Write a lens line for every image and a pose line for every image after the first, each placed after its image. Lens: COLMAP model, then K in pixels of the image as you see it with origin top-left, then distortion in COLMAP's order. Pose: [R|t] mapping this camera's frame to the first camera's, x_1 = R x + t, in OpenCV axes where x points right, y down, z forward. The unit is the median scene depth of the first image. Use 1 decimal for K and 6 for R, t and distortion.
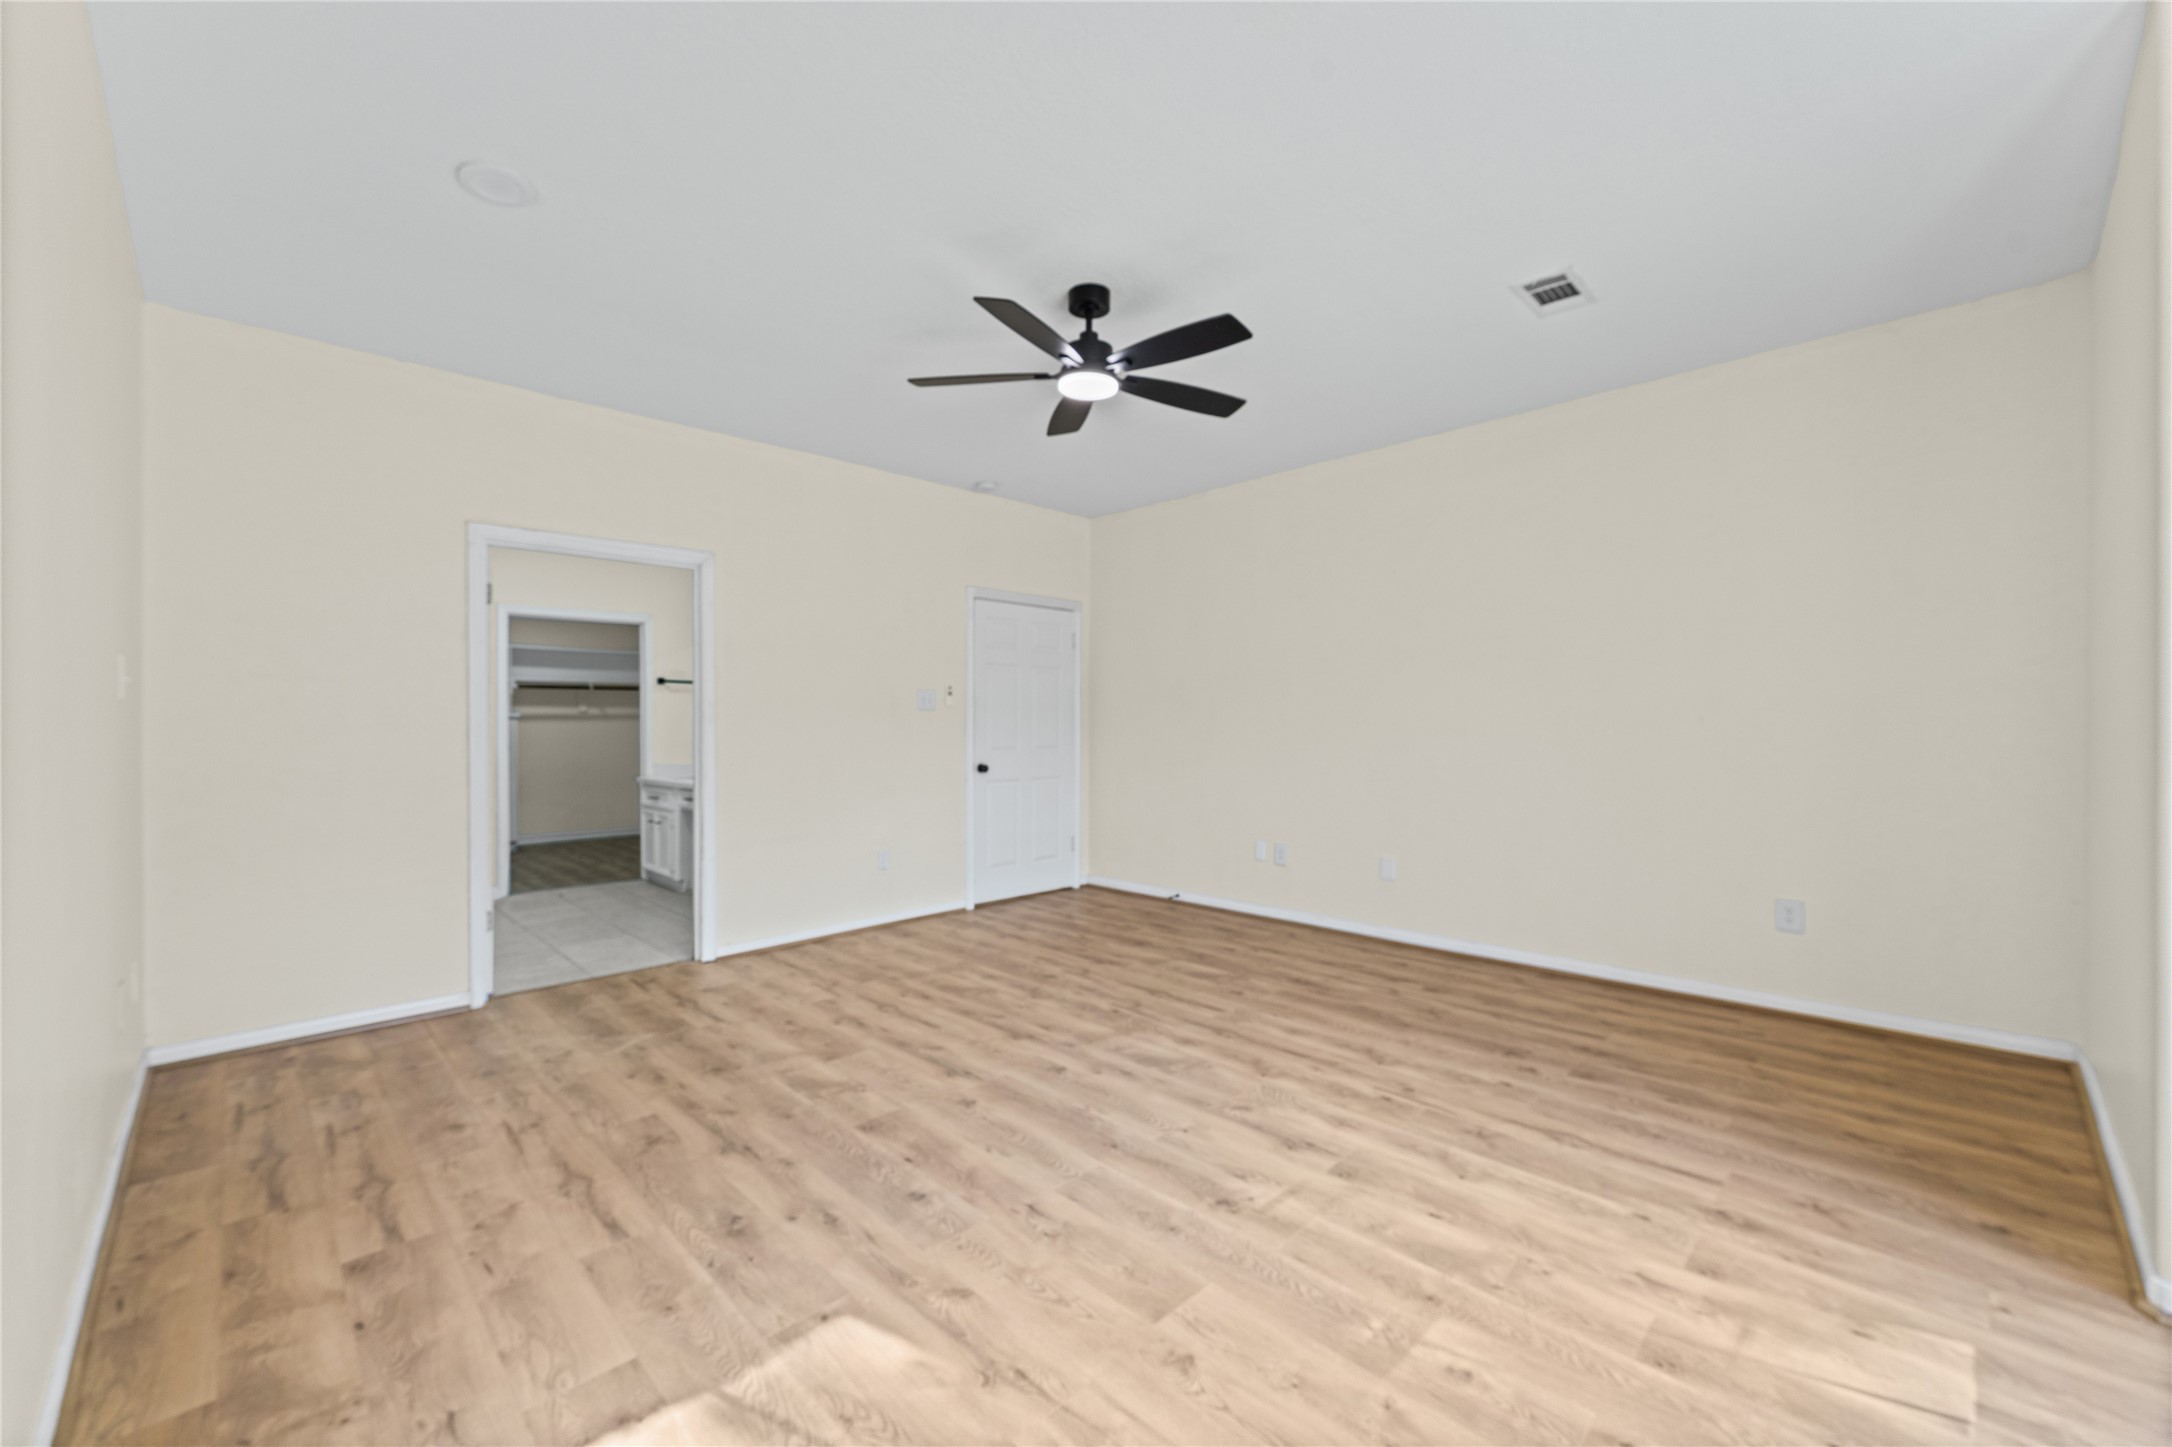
lens RADIAL K [[875.4, 0, 1086.8], [0, 875.4, 731.7], [0, 0, 1]] dist [-0.000002, -0.000010]
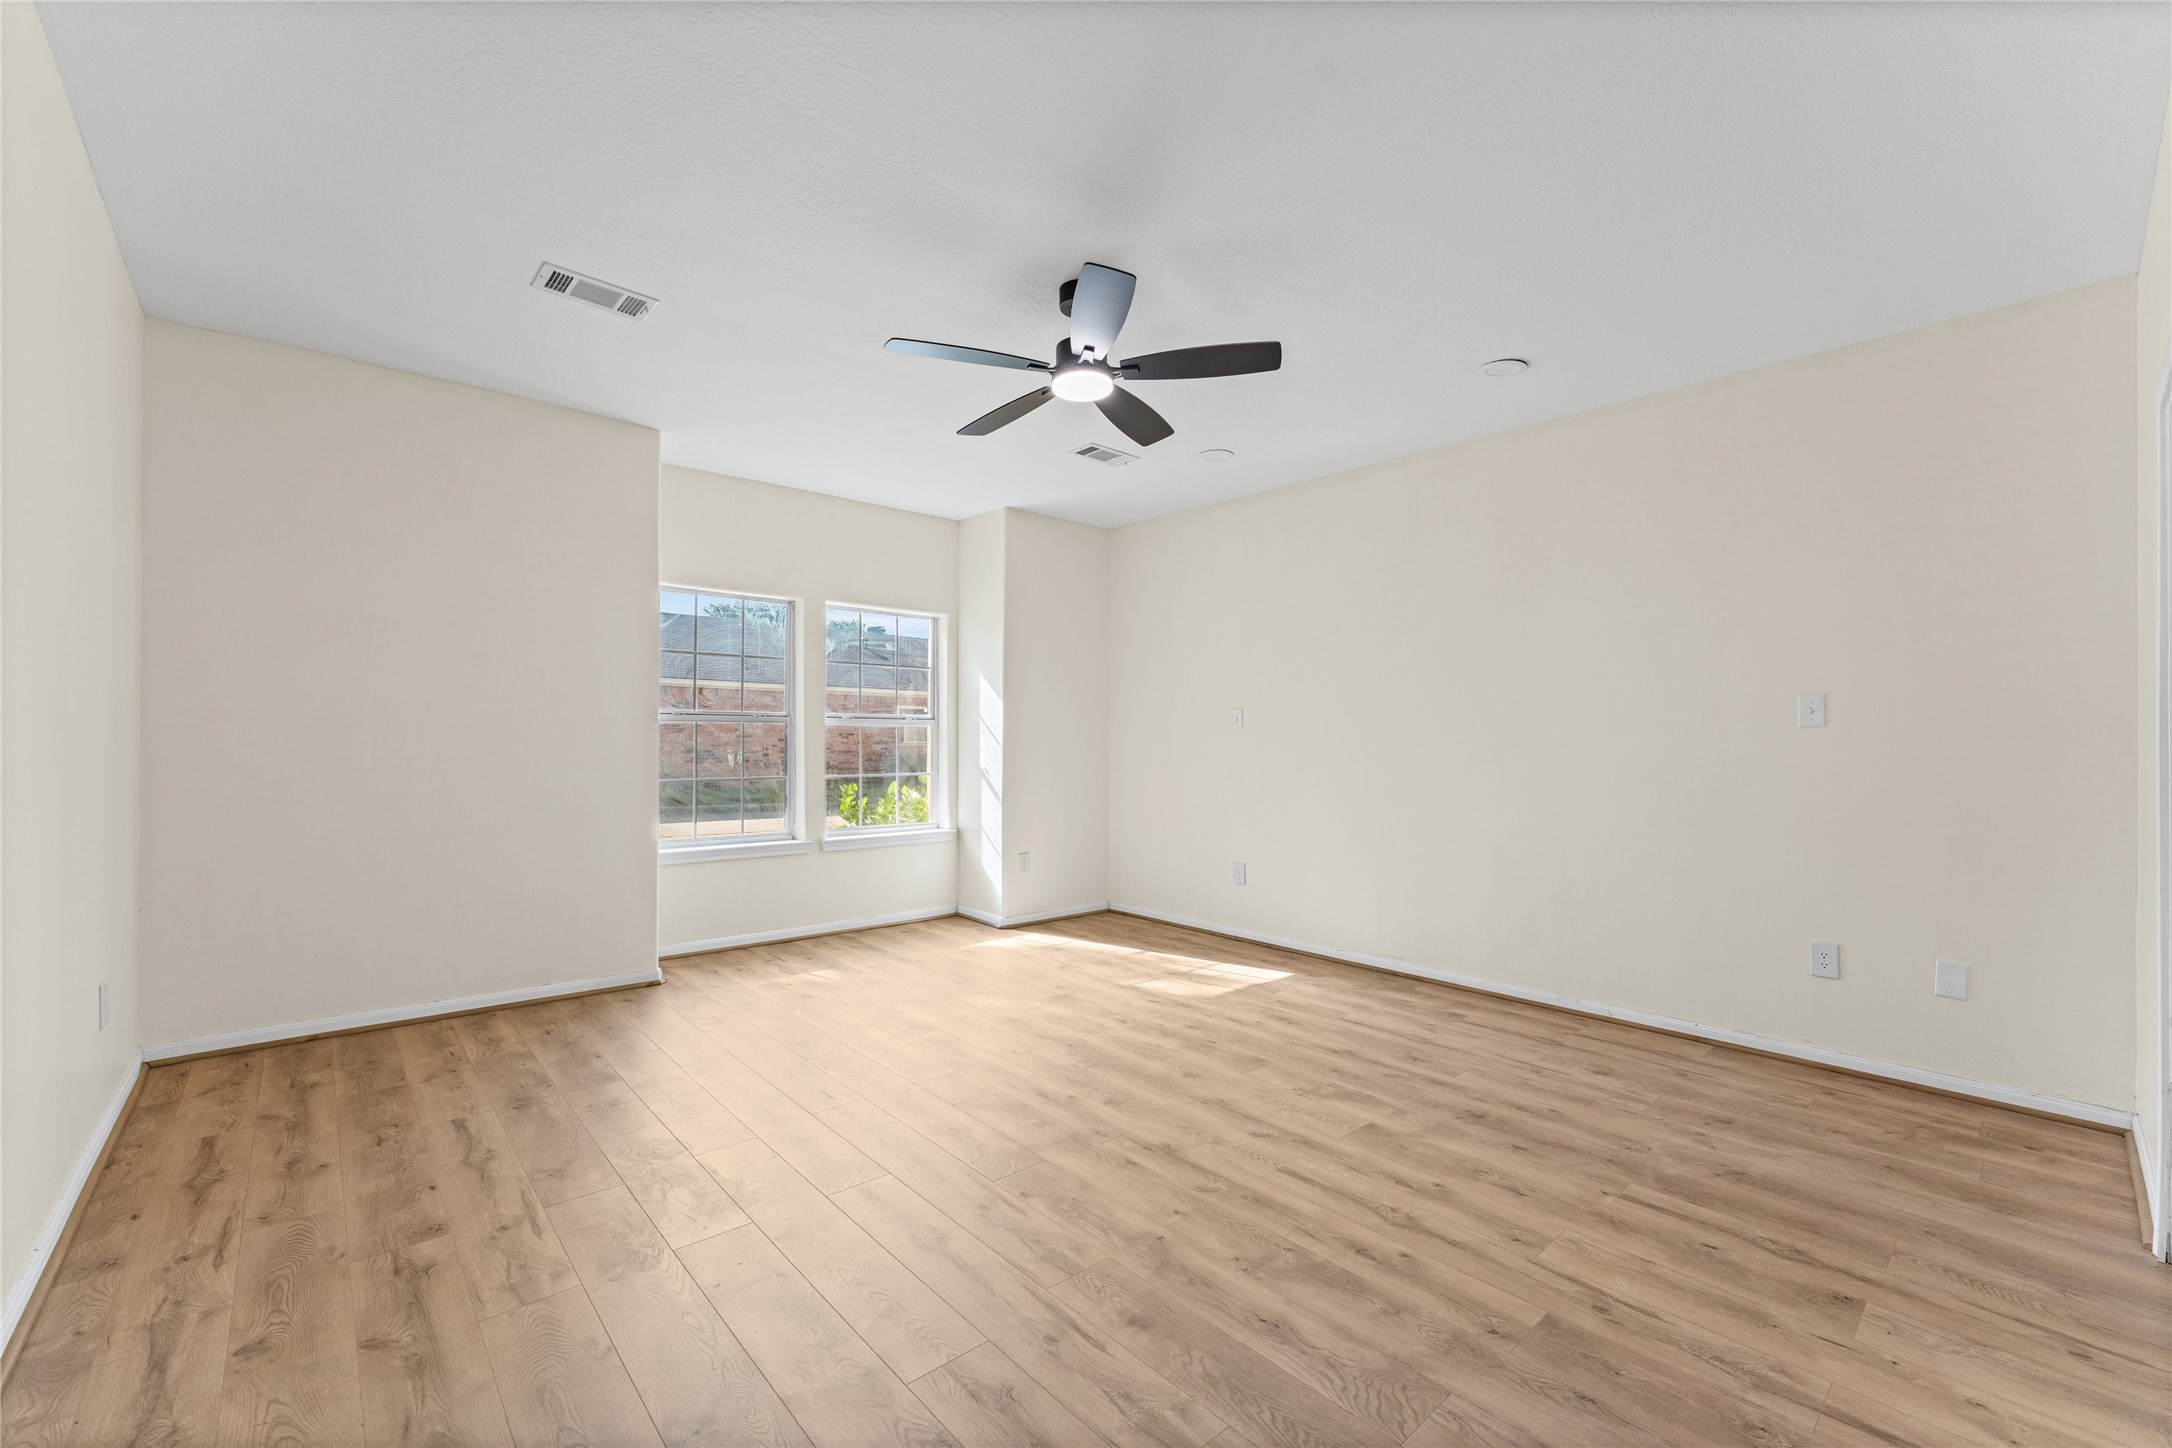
lens RADIAL K [[875.4, 0, 1086.8], [0, 875.4, 732.2], [0, 0, 1]] dist [-0.000002, -0.000010]
pose [[-0.998876, -0.002665, 0.047320, -0.052225], [-0.002832, 0.999990, -0.003461, -0.018870], [-0.047311, -0.003591, -0.998874, 2.063953]]
